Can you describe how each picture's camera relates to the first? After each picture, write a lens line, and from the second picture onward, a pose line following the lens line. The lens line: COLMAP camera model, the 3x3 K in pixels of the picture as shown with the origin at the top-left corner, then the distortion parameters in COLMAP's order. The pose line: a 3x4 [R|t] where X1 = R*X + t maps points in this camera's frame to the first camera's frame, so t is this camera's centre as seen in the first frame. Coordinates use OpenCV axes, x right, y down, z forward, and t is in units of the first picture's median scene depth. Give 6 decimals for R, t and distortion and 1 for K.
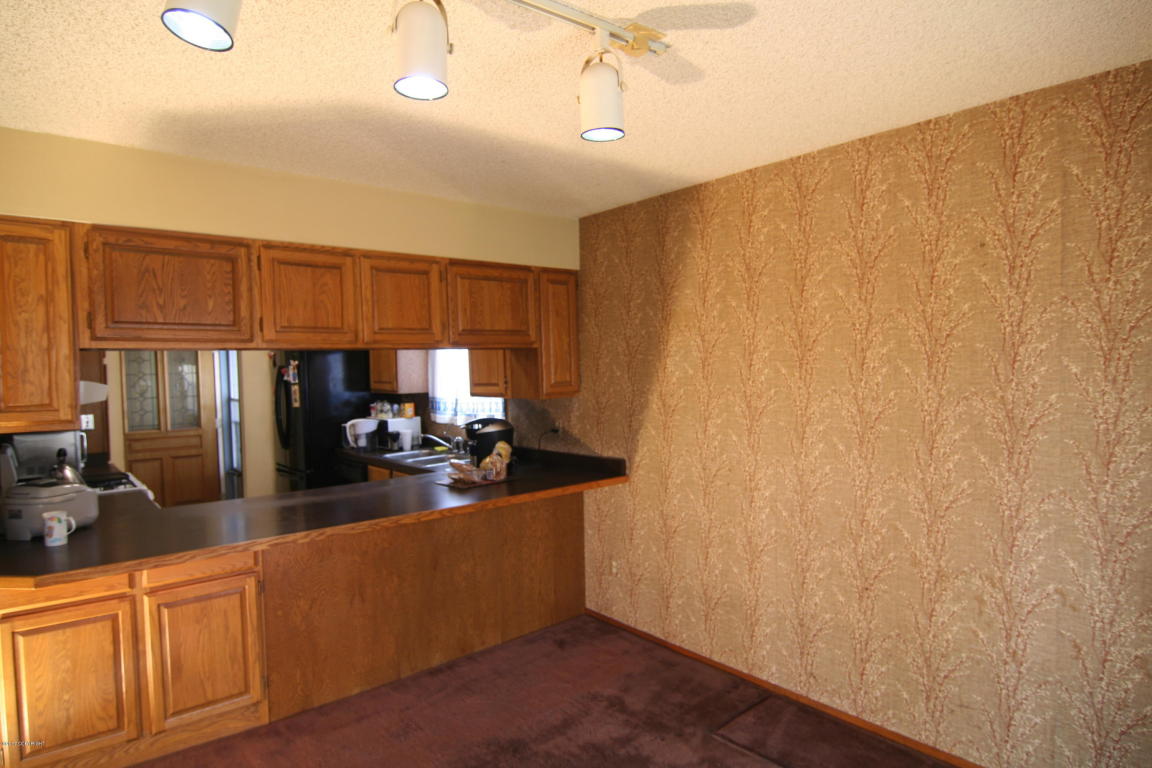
lens RADIAL K [[657.2, 0, 569.5], [0, 657.2, 392.7], [0, 0, 1]] dist [-0.009025, -0.009556]
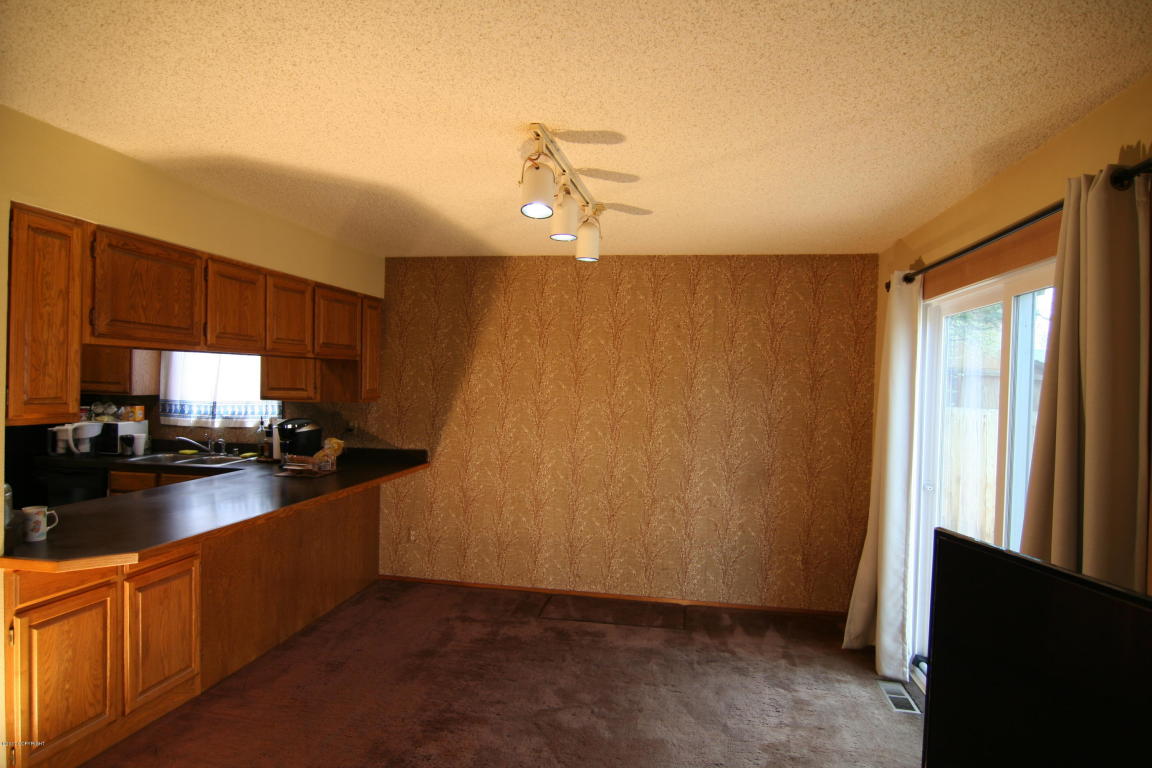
lens RADIAL K [[657.2, 0, 569.5], [0, 657.2, 392.7], [0, 0, 1]] dist [-0.009025, -0.009556]
pose [[0.768216, 0.027109, 0.639617, -0.656164], [-0.015454, 0.999597, -0.023805, 0.017786], [-0.640004, 0.008402, 0.768325, -0.223689]]
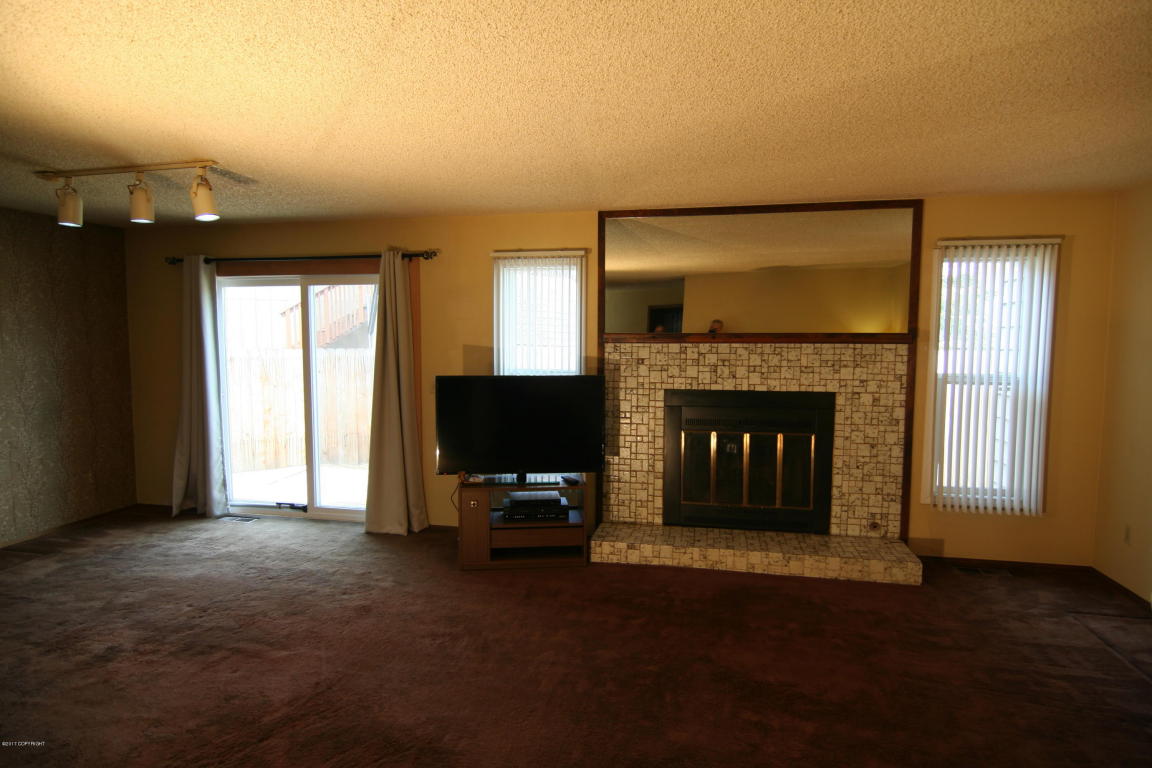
lens RADIAL K [[657.2, 0, 569.5], [0, 657.2, 392.7], [0, 0, 1]] dist [-0.009025, -0.009556]
pose [[-0.603674, -0.048874, 0.795732, -1.471215], [0.041950, 0.994789, 0.092925, 0.014190], [-0.796127, 0.089477, -0.598478, 0.567167]]
